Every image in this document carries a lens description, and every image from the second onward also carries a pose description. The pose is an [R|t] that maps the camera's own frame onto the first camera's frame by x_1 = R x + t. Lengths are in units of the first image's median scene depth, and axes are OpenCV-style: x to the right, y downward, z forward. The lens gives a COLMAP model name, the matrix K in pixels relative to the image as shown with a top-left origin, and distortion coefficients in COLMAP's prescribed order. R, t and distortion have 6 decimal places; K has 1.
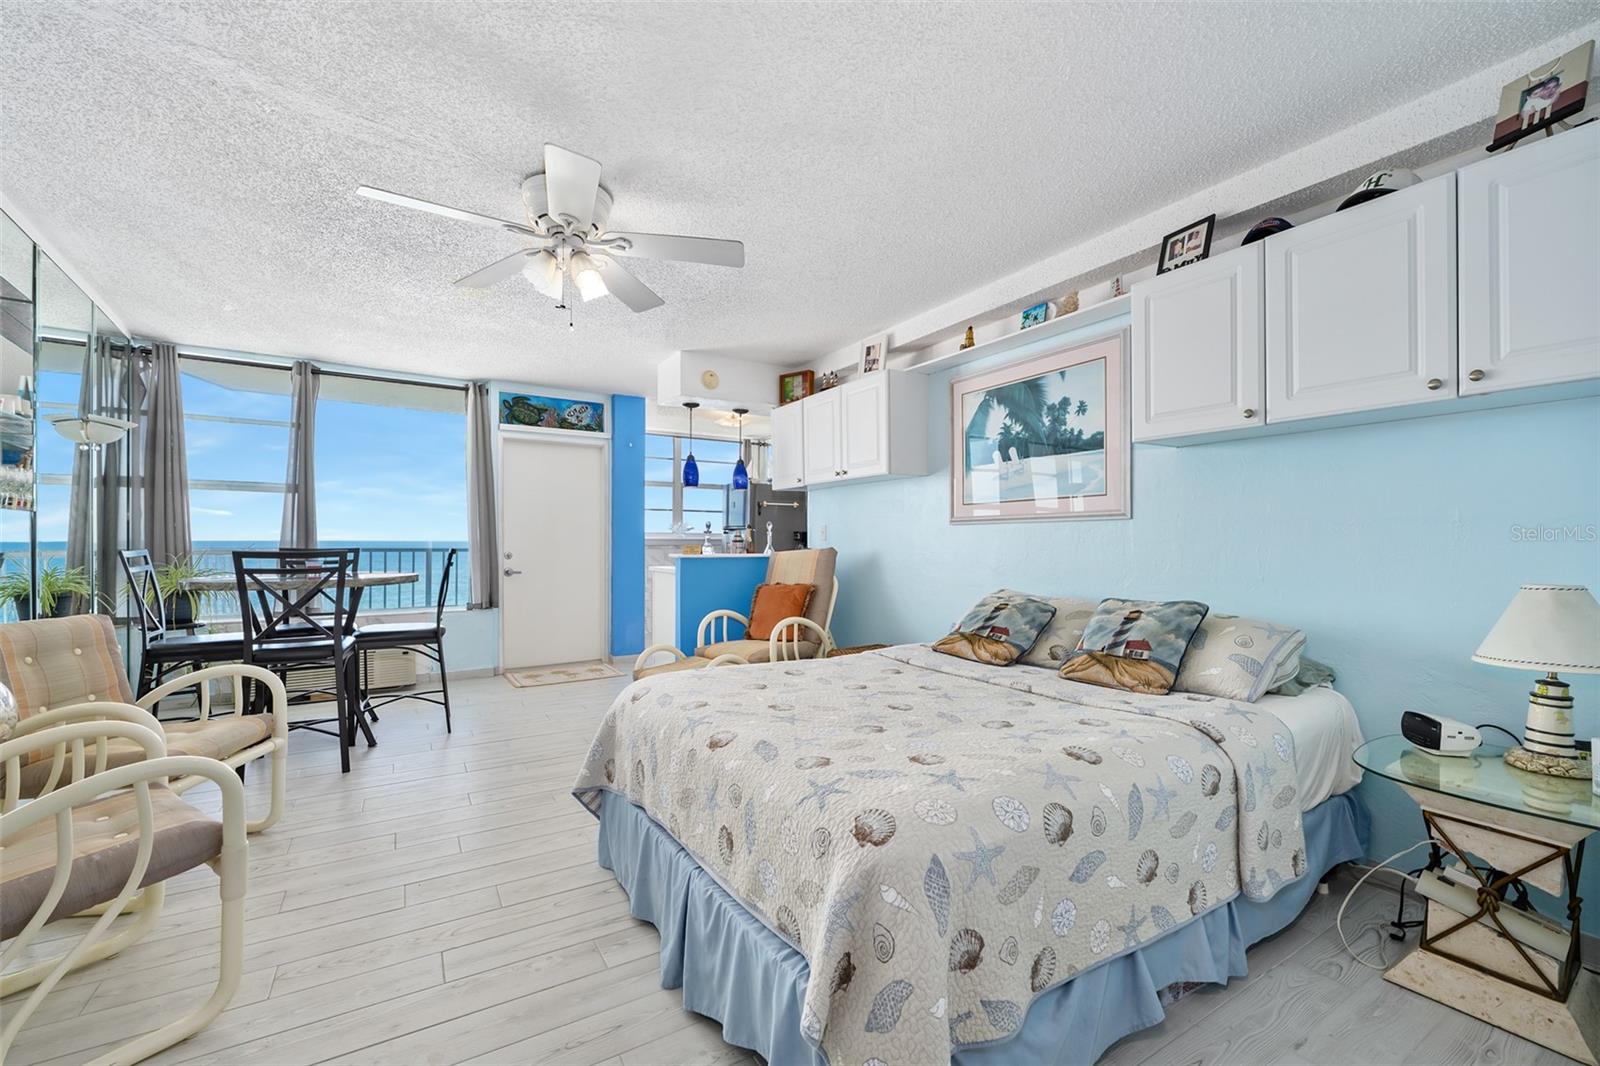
lens RADIAL K [[716.8, 0, 796.4], [0, 716.8, 544.7], [0, 0, 1]] dist [-0.011642, -0.000159]
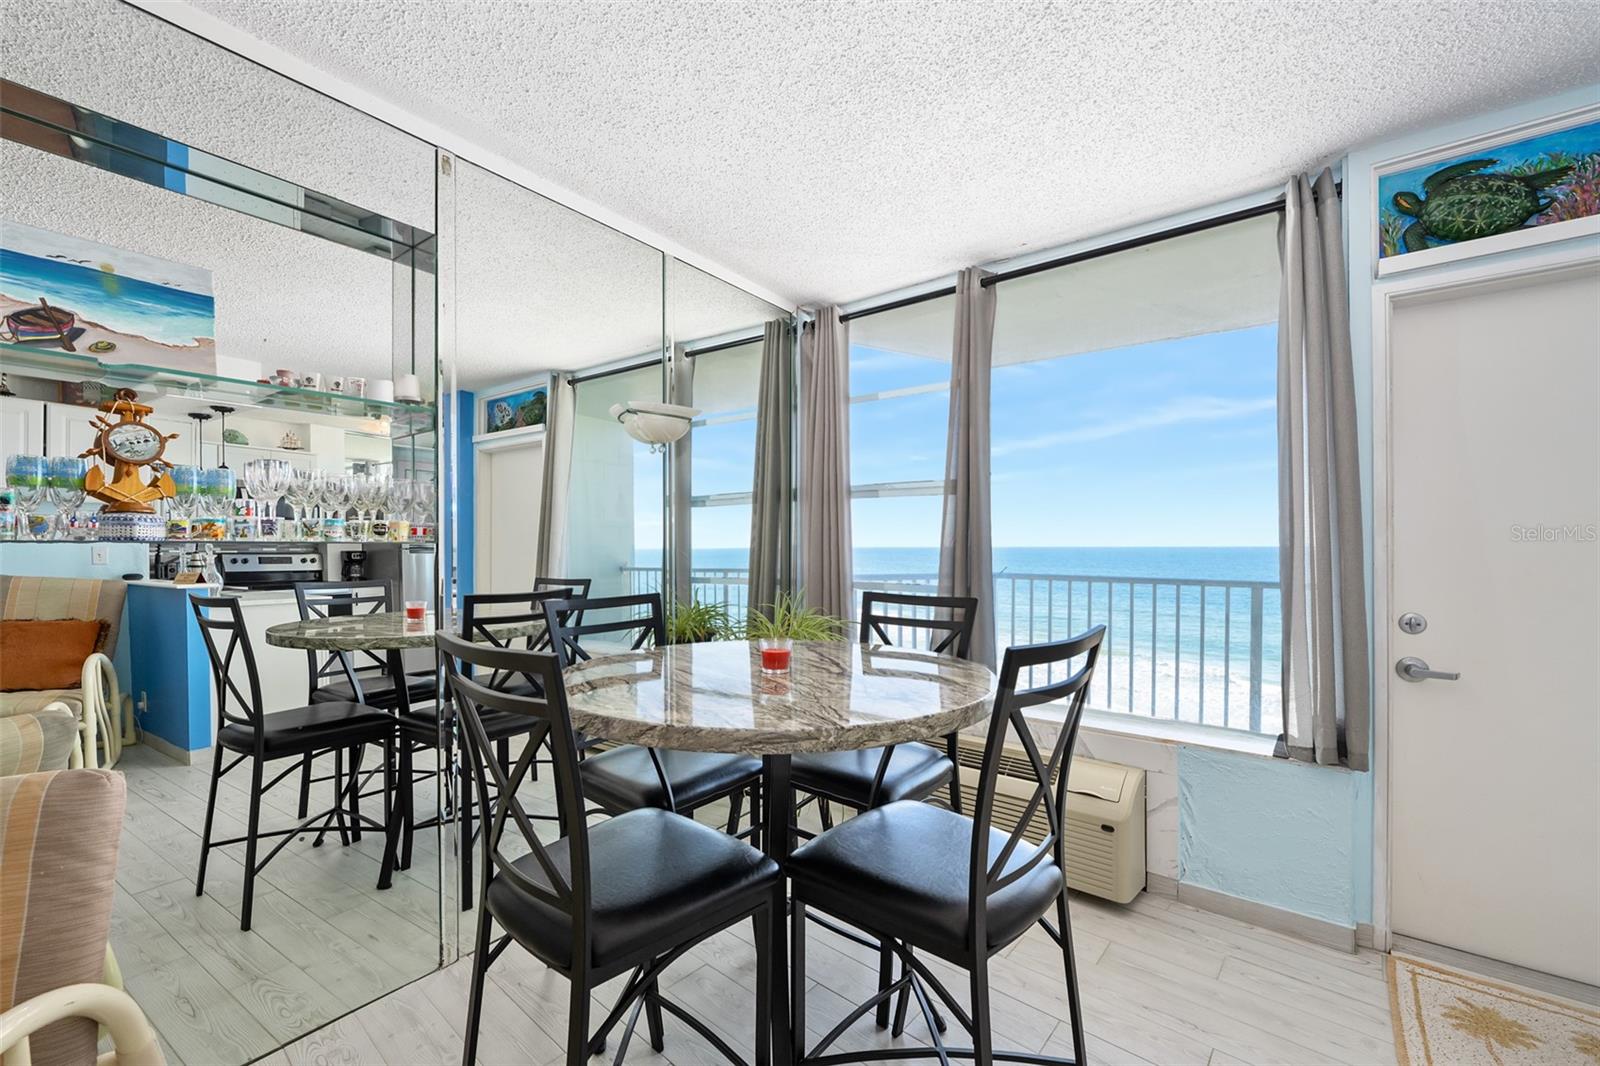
lens RADIAL K [[661.0, 0, 805.3], [0, 661.0, 556.7], [0, 0, 1]] dist [-0.001063, -0.000125]
pose [[0.358621, 0.003366, -0.933477, -0.209544], [-0.005392, 0.999984, 0.001535, -0.018541], [0.933467, 0.004483, 0.358634, 0.619747]]
